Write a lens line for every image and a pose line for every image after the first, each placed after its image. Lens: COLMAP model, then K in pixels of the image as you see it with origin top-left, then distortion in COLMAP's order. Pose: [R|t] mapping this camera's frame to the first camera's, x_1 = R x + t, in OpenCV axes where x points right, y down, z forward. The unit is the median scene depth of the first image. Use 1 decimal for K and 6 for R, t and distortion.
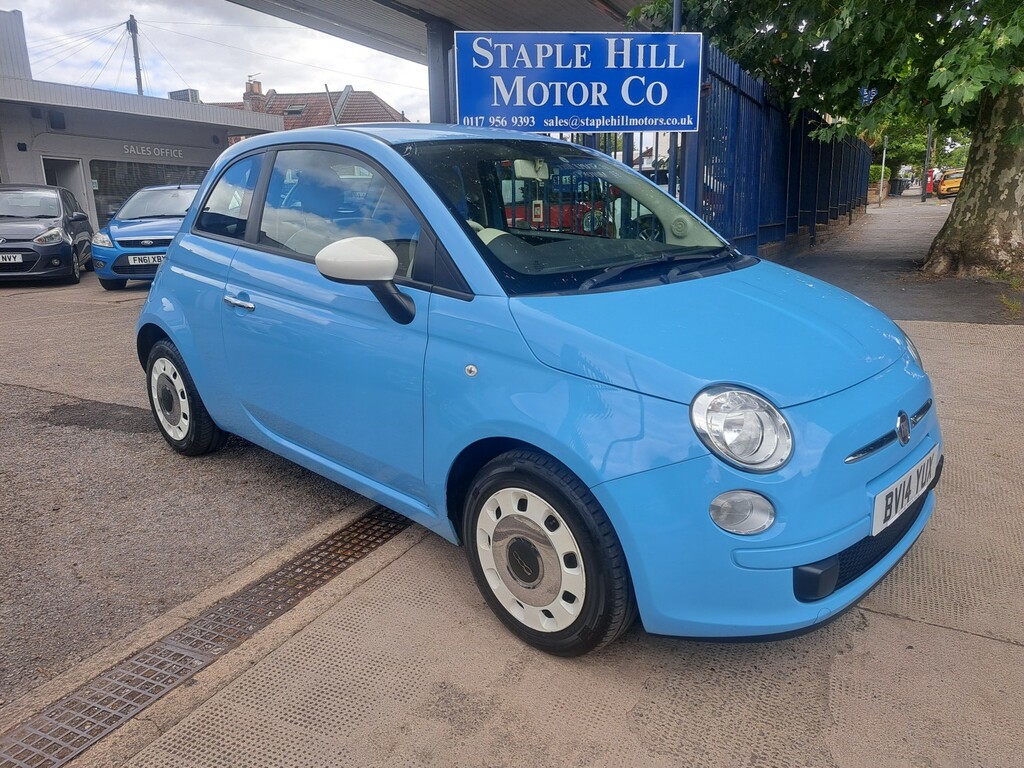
lens RADIAL K [[769.4, 0, 520.1], [0, 769.4, 379.3], [0, 0, 1]] dist [0.044840, -0.021776]
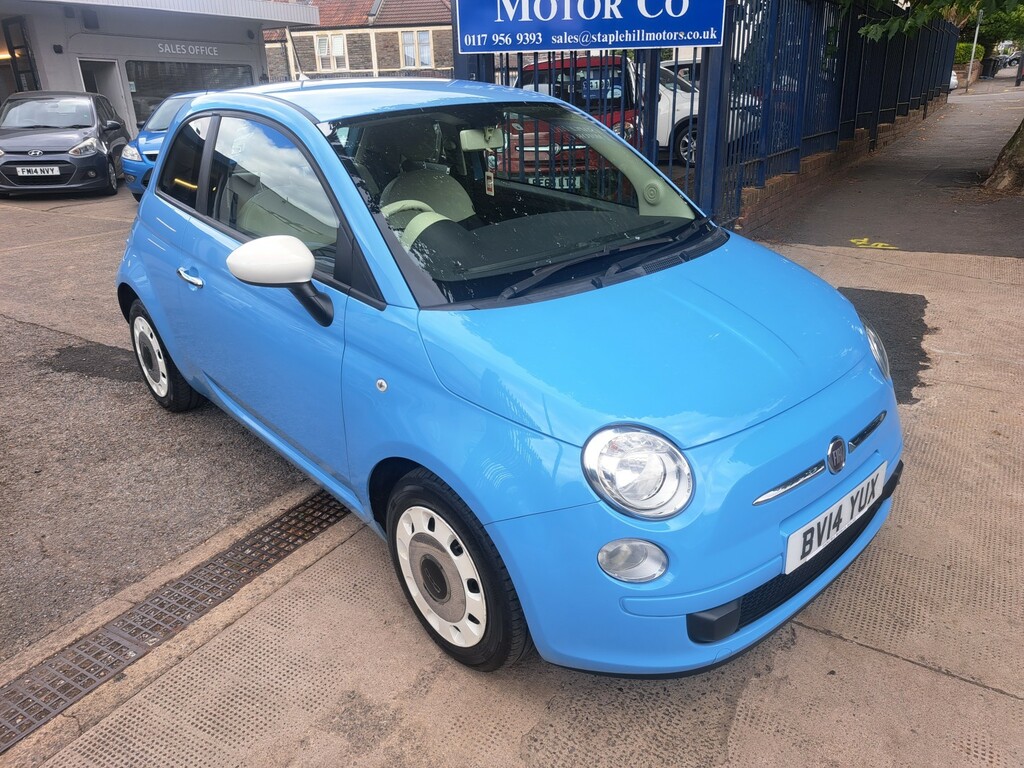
lens RADIAL K [[769.4, 0, 510.5], [0, 769.4, 384.8], [0, 0, 1]] dist [0.044840, -0.021776]
pose [[0.996383, 0.018484, -0.082937, 0.144756], [-0.006398, 0.989602, 0.143690, -0.123706], [0.084731, -0.142639, 0.986141, 0.048895]]
